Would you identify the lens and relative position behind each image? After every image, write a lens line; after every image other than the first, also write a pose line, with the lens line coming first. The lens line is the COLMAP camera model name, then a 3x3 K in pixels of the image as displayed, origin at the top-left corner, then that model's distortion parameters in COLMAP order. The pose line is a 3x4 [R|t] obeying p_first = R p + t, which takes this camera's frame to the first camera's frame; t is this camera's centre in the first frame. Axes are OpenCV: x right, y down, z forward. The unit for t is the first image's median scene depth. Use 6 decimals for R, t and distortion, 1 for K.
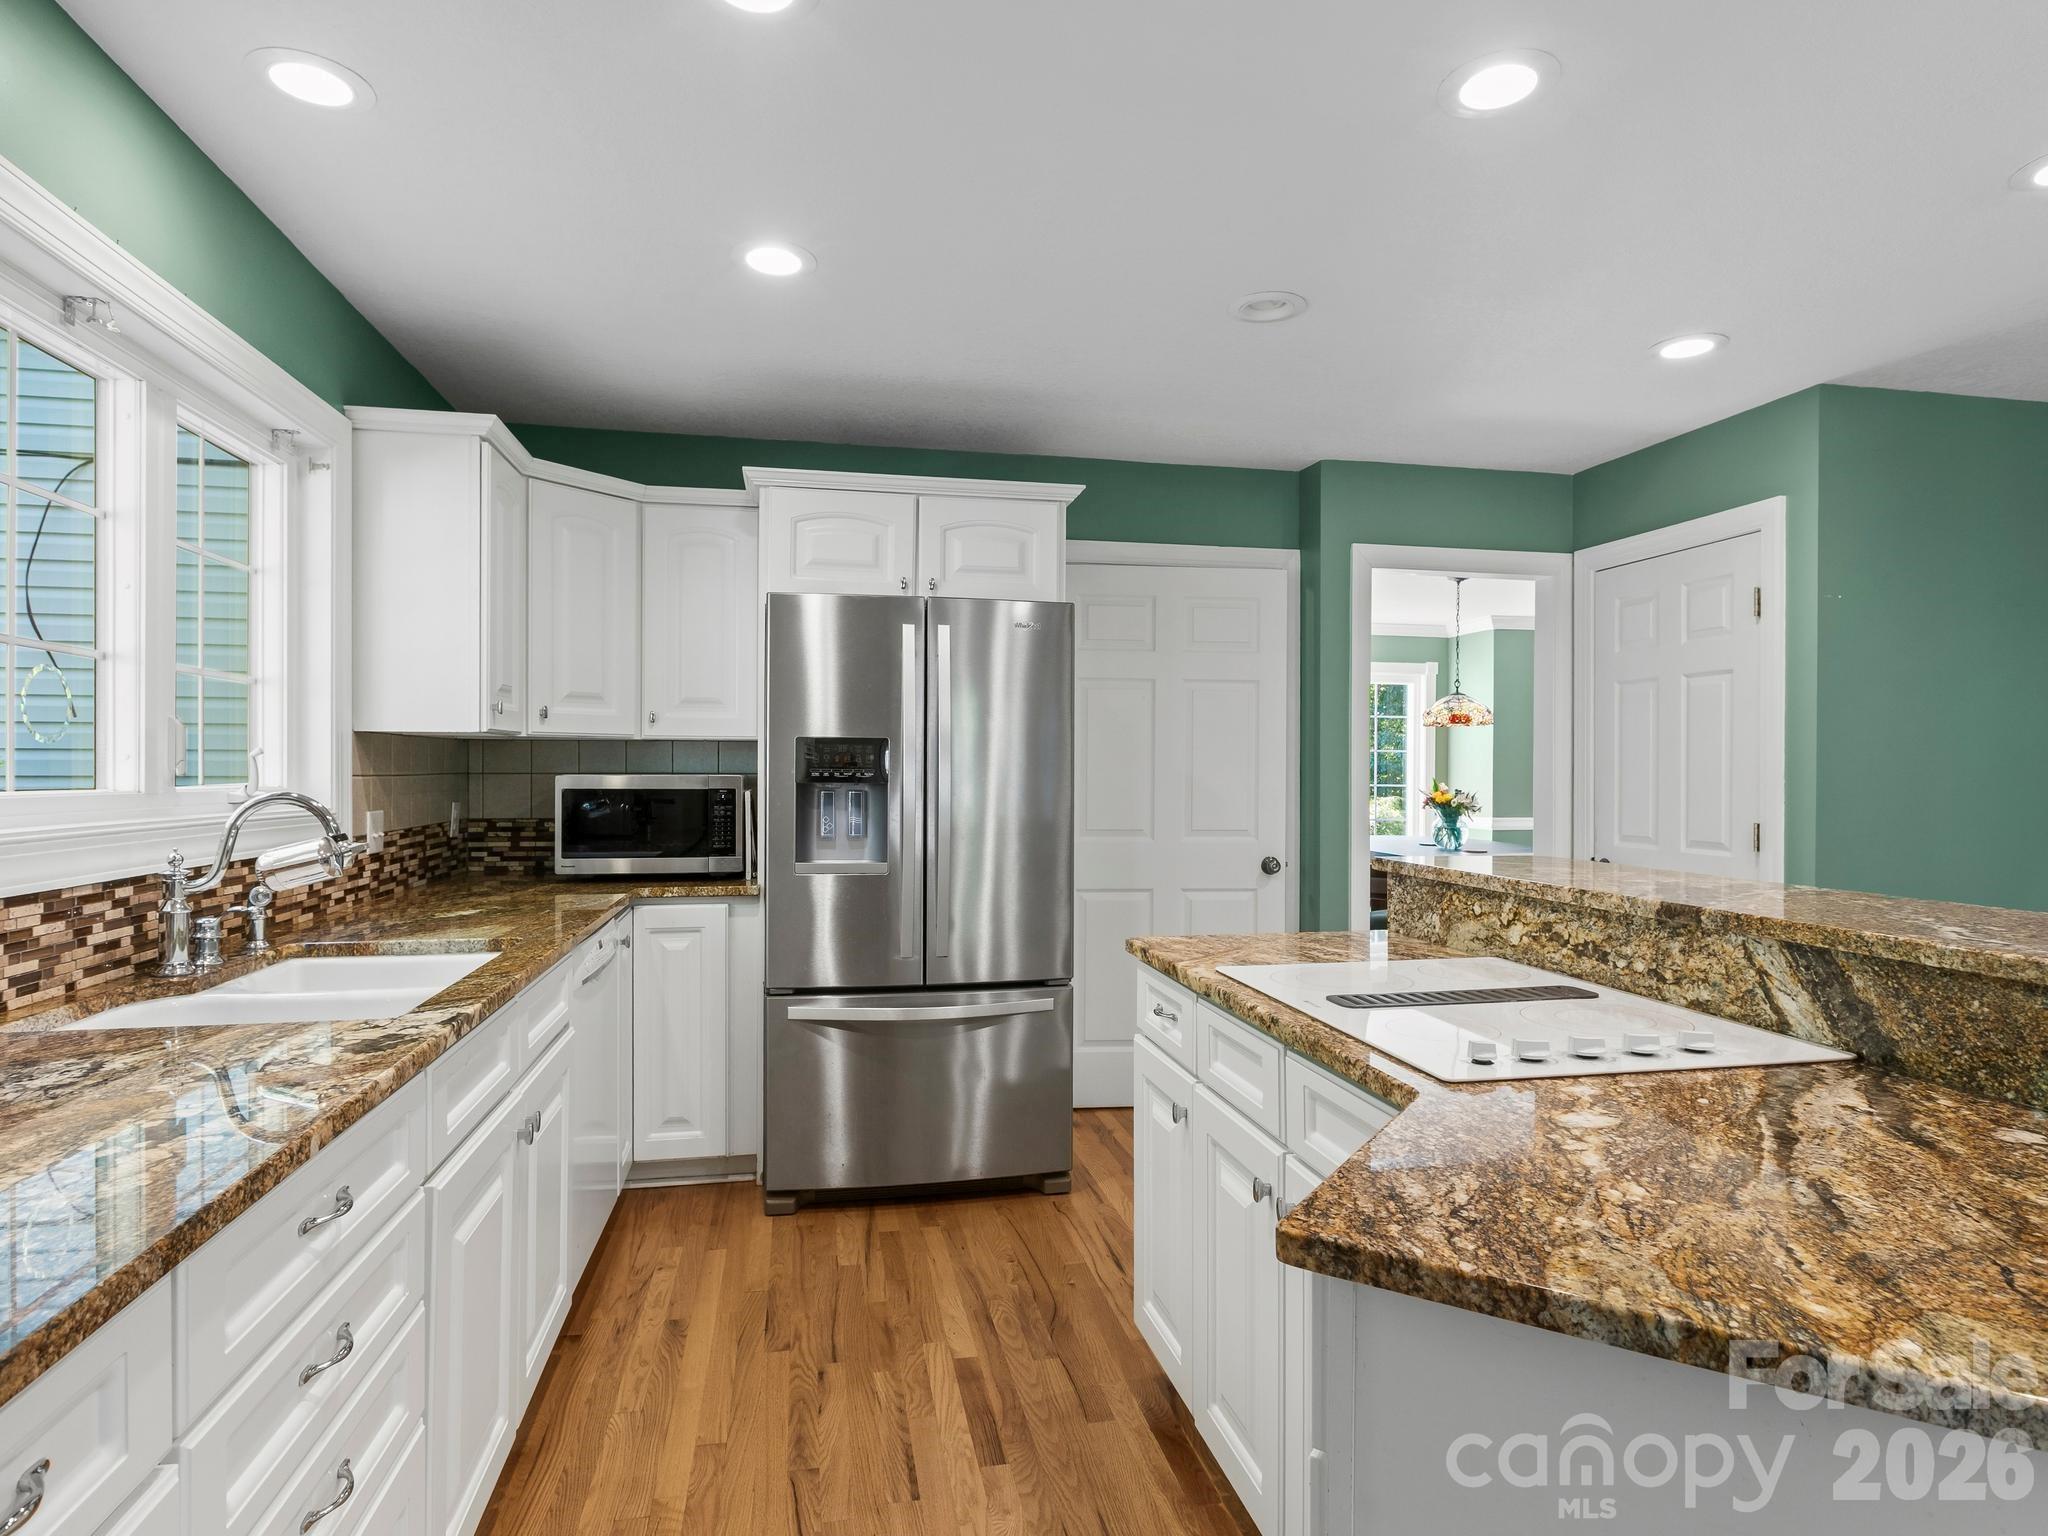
lens RADIAL K [[1113.3, 0, 1015.4], [0, 1113.3, 769.5], [0, 0, 1]] dist [0.002131, -0.000202]
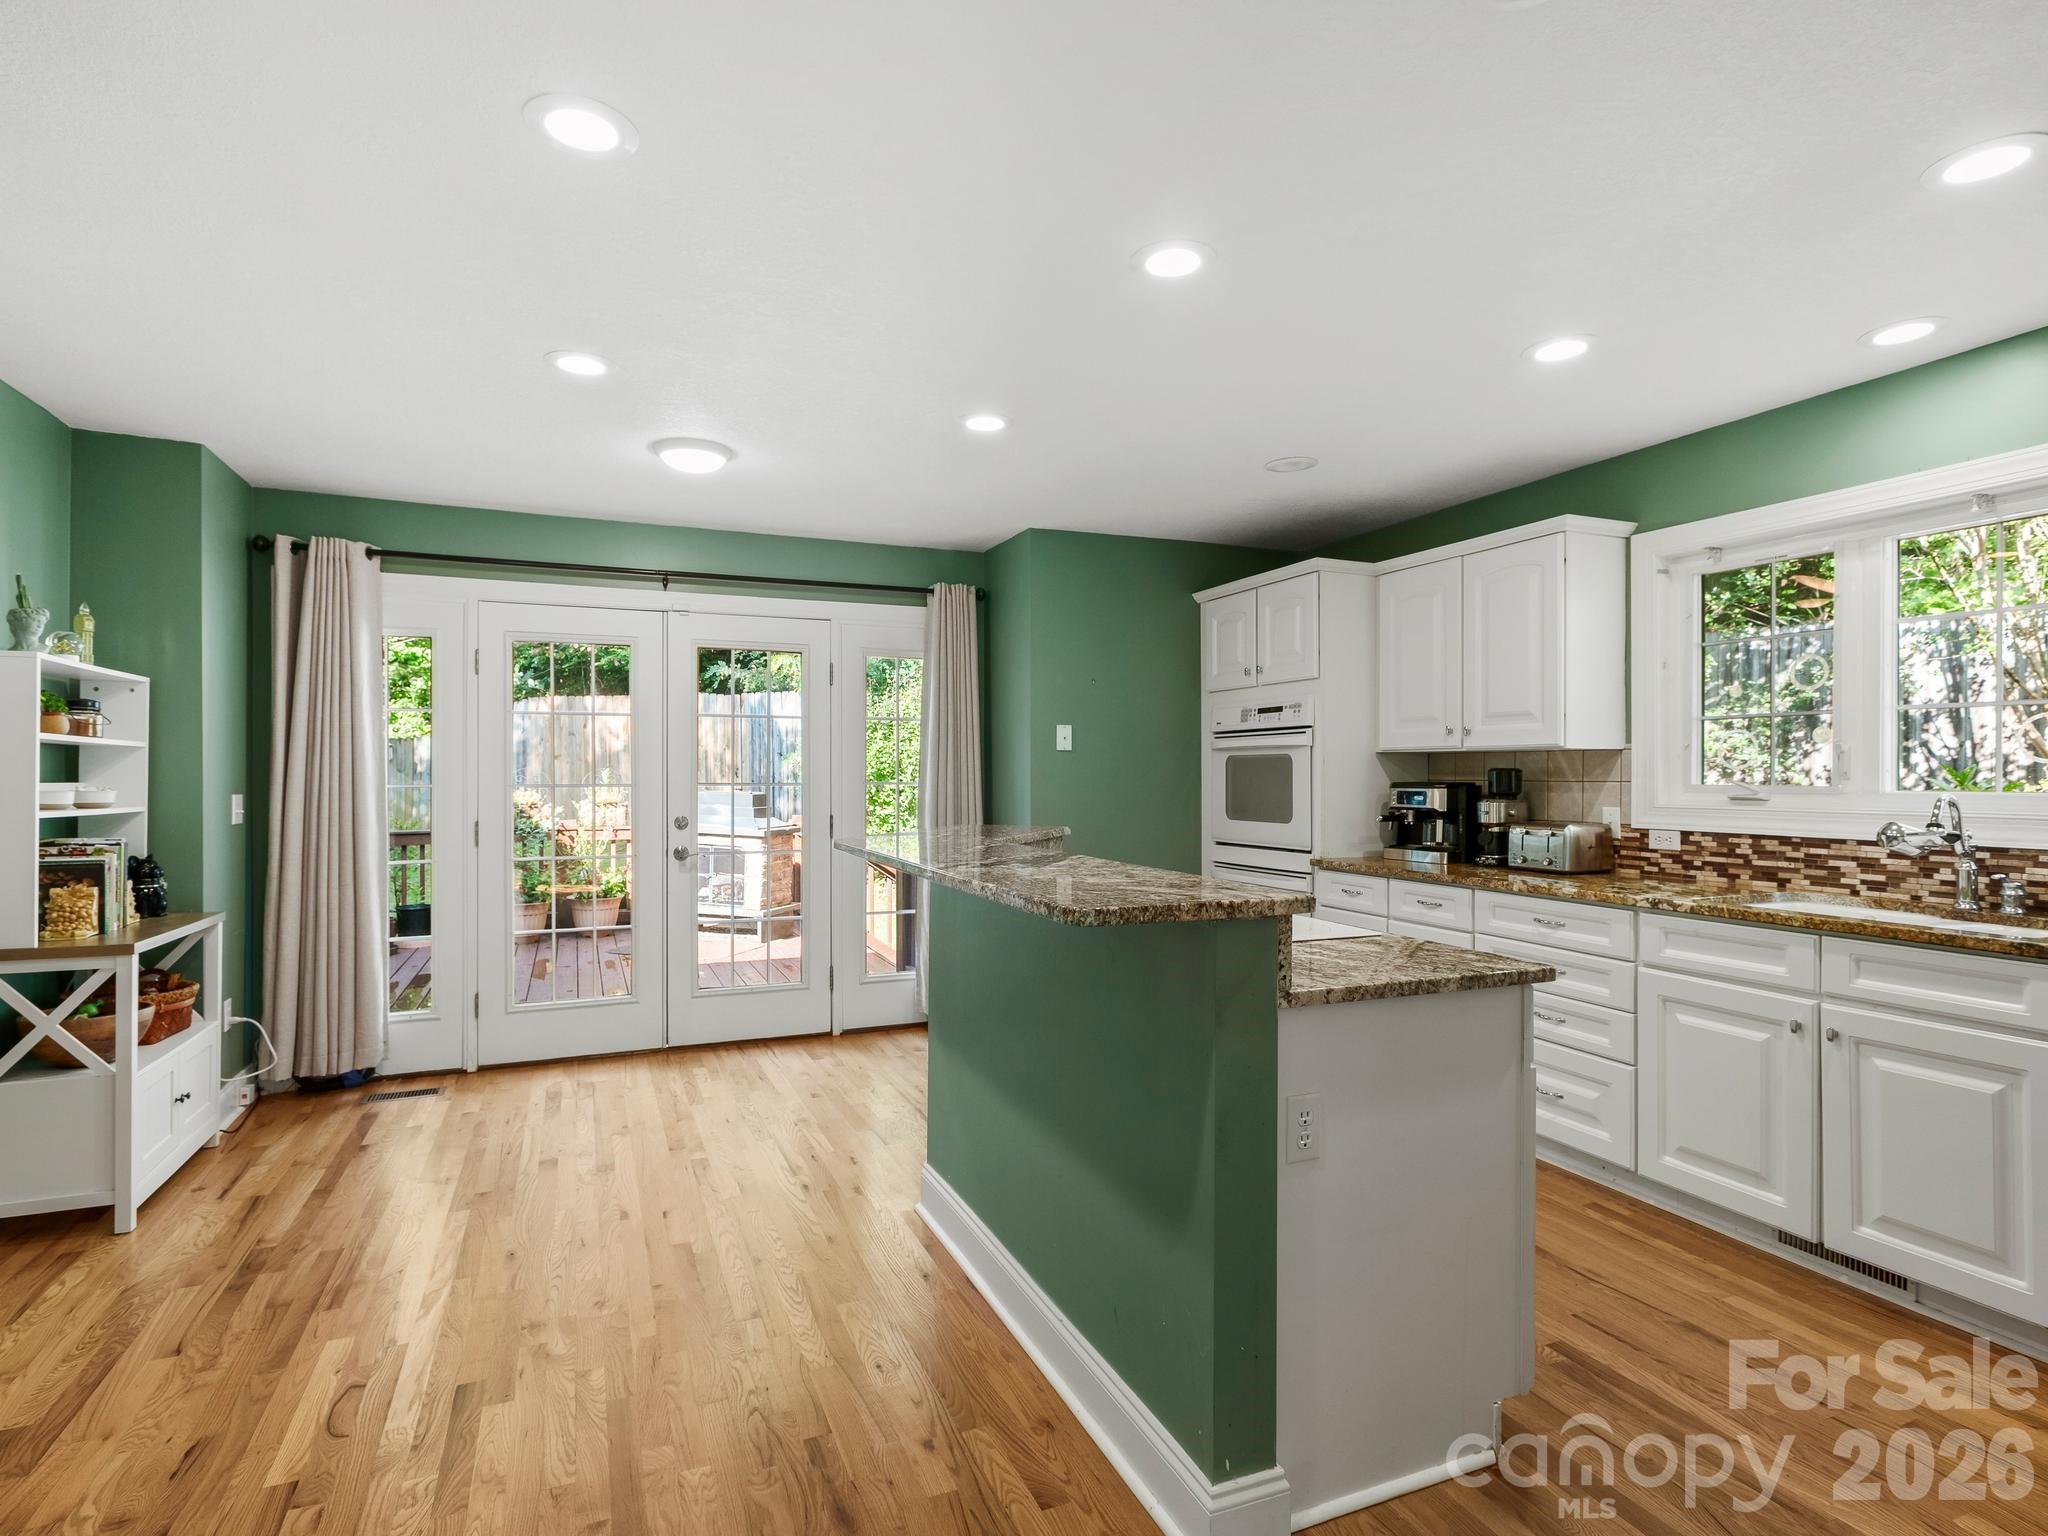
lens RADIAL K [[1075.7, 0, 1026.0], [0, 1075.7, 770.3], [0, 0, 1]] dist [0.005187, 0.001148]
pose [[-0.977457, -0.005604, -0.211059, 0.559530], [-0.004966, 0.999981, -0.003554, -0.000473], [0.211075, -0.002426, -0.977467, 1.421561]]
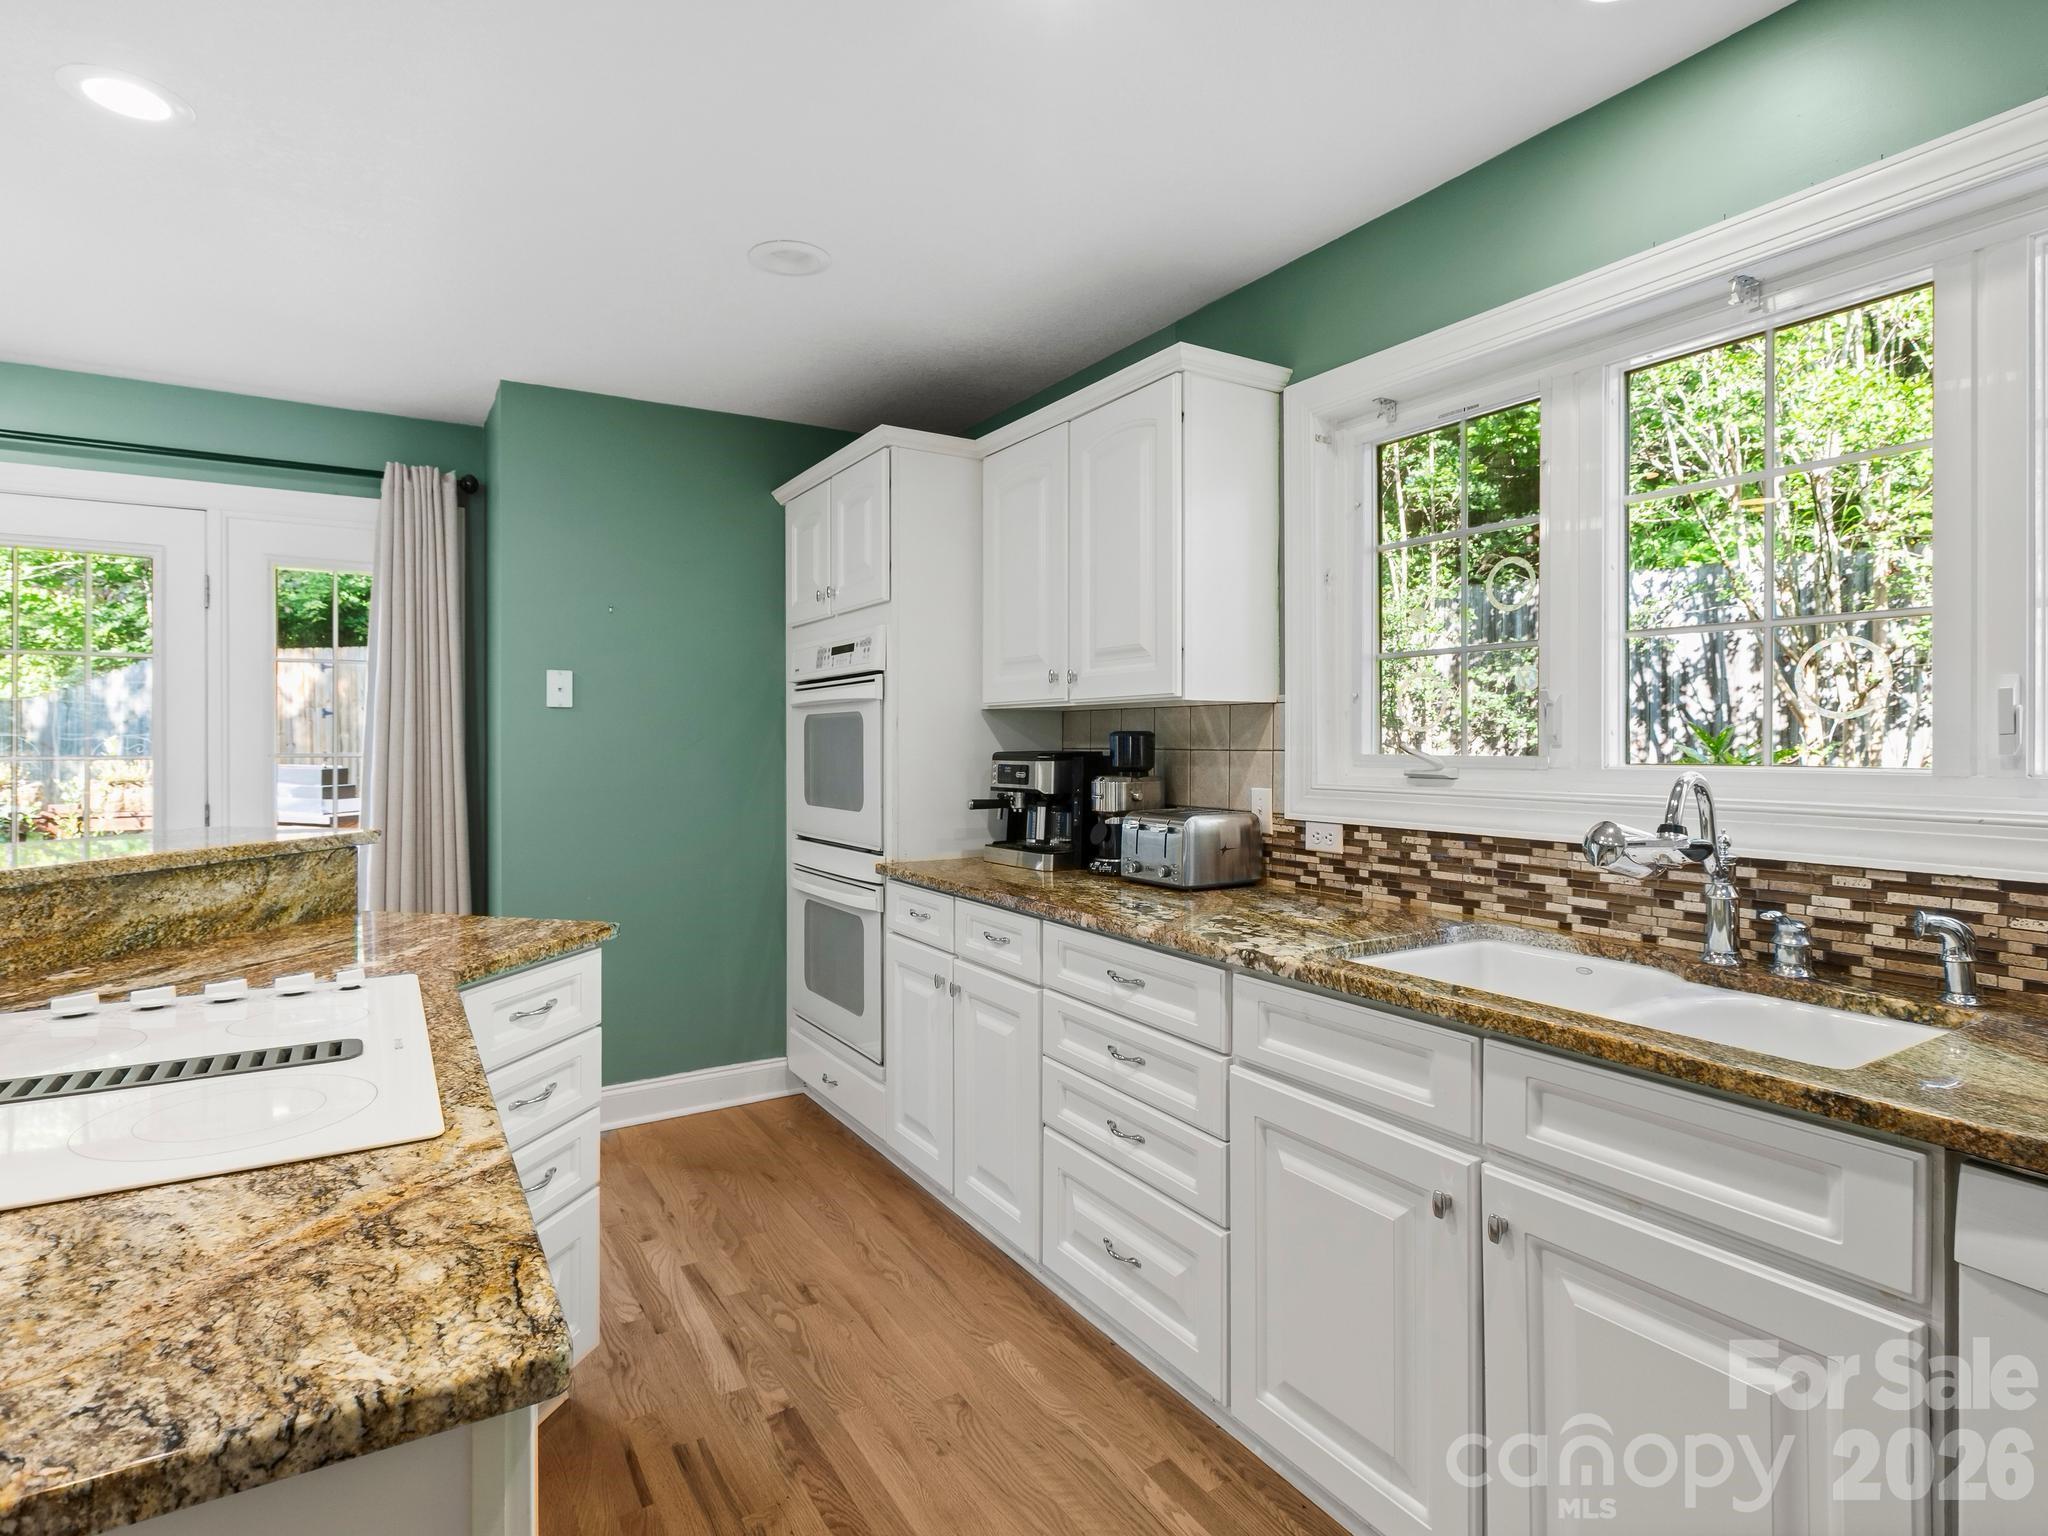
lens RADIAL K [[1075.7, 0, 1047.6], [0, 1075.7, 739.4], [0, 0, 1]] dist [0.005187, 0.001148]
pose [[-0.932627, -0.003867, -0.360822, 0.066077], [-0.002876, 0.999990, -0.003282, -0.000535], [0.360831, -0.002024, -0.932629, 1.053249]]
